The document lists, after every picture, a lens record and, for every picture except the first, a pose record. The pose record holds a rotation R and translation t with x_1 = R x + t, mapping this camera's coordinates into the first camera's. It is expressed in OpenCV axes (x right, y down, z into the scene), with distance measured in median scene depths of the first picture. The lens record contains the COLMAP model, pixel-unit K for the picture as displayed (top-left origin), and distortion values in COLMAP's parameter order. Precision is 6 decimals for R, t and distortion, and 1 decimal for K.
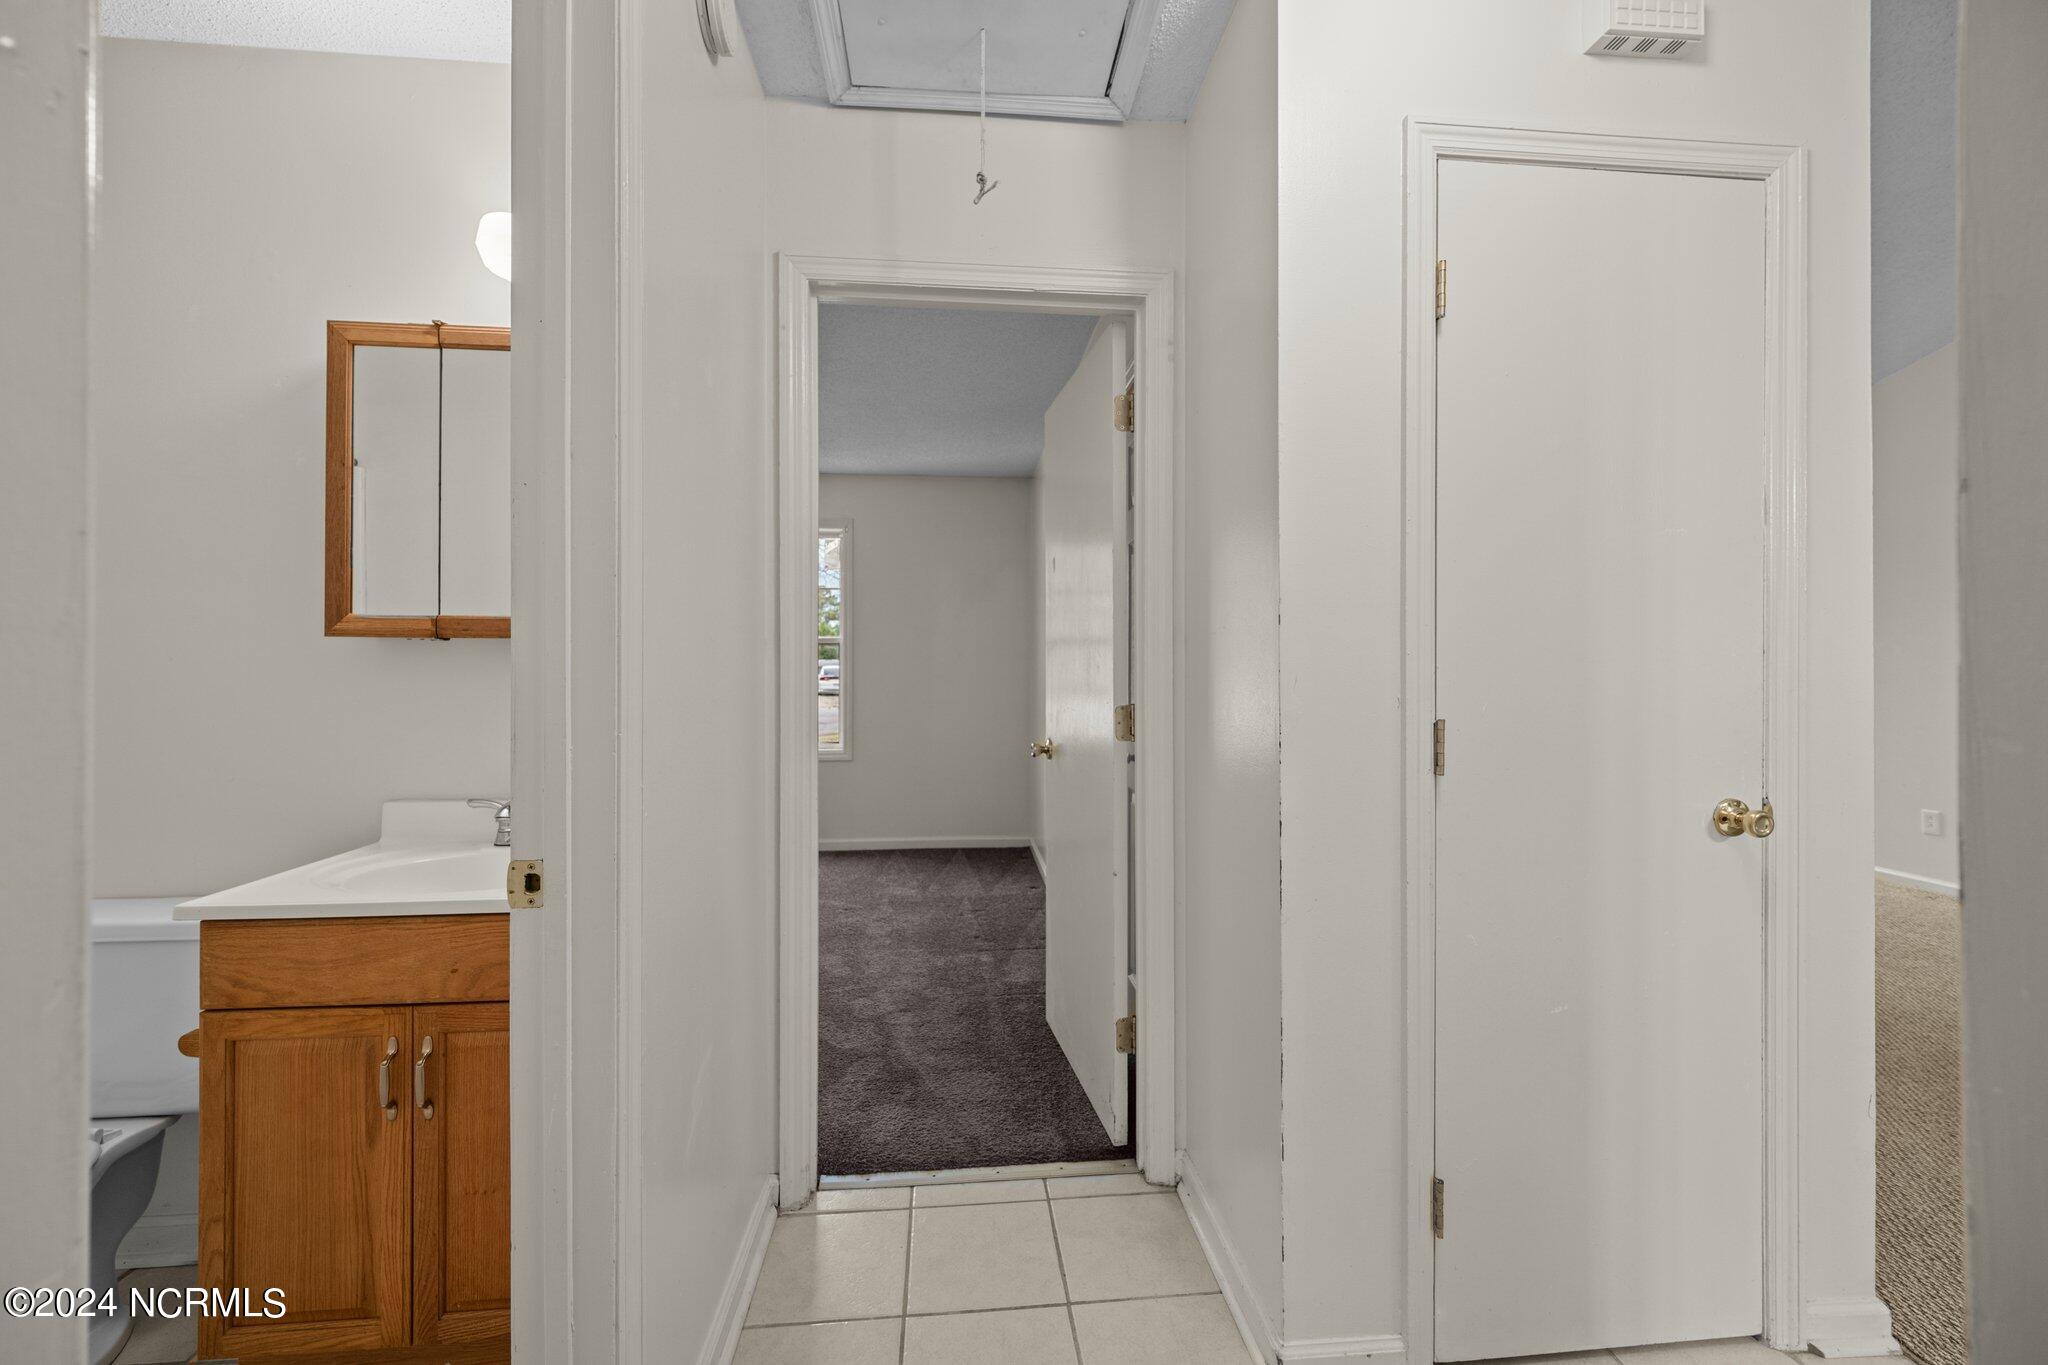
lens RADIAL K [[817.7, 0, 1025.4], [0, 817.7, 688.2], [0, 0, 1]] dist [-0.002016, 0.000119]
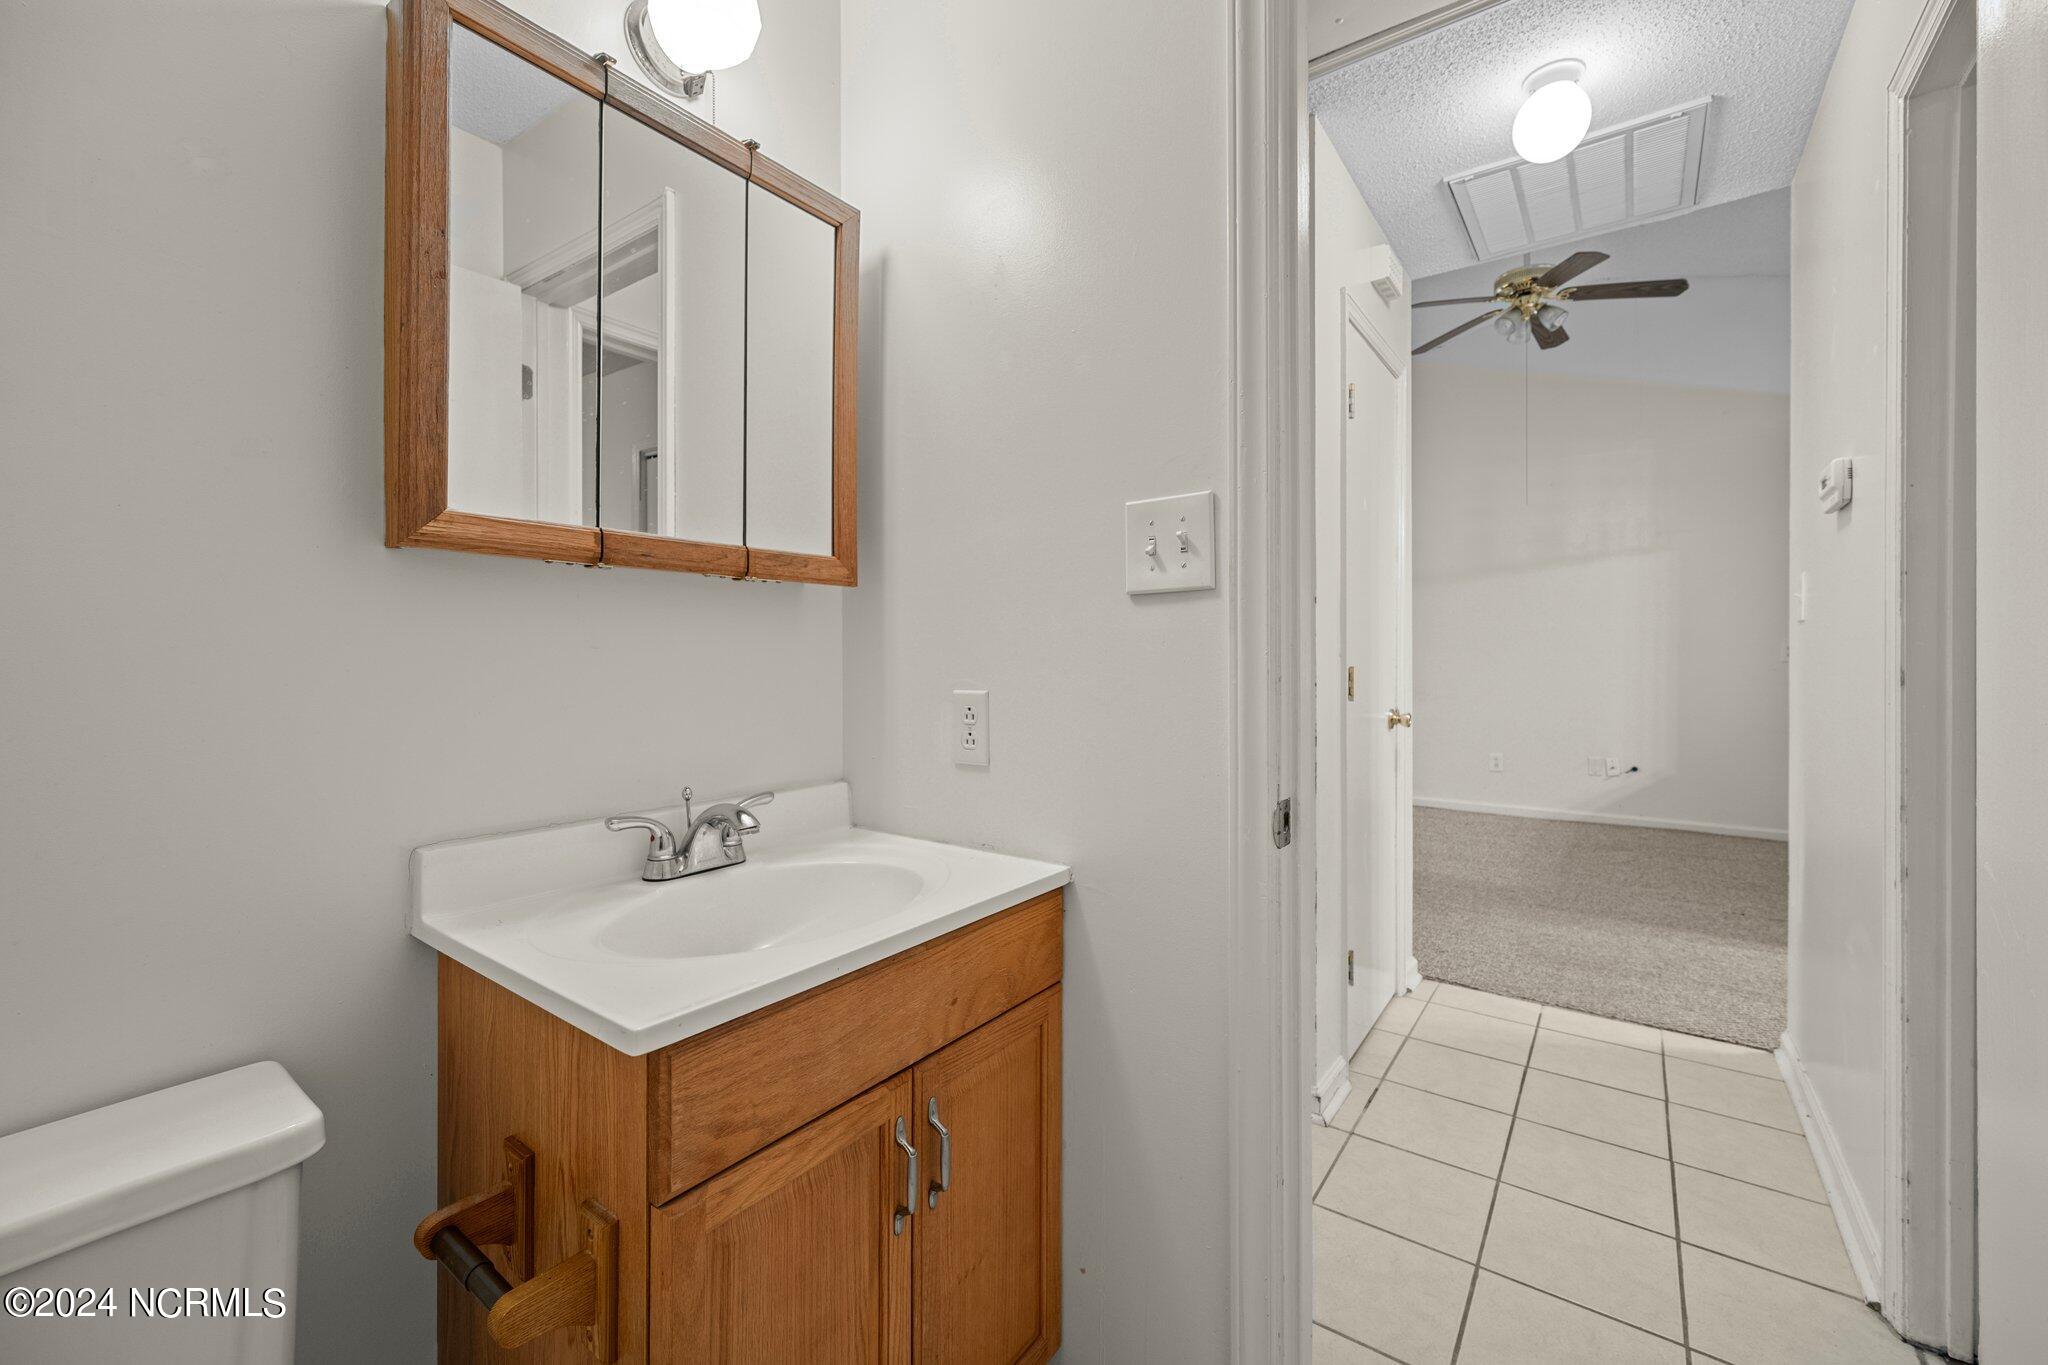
lens RADIAL K [[834.0, 0, 1030.6], [0, 834.0, 665.5], [0, 0, 1]] dist [0.004676, 0.000198]
pose [[0.658577, -0.010813, 0.752436, -1.253702], [0.009643, 0.999936, 0.005930, 0.020213], [-0.752452, 0.003350, 0.658639, 0.419404]]
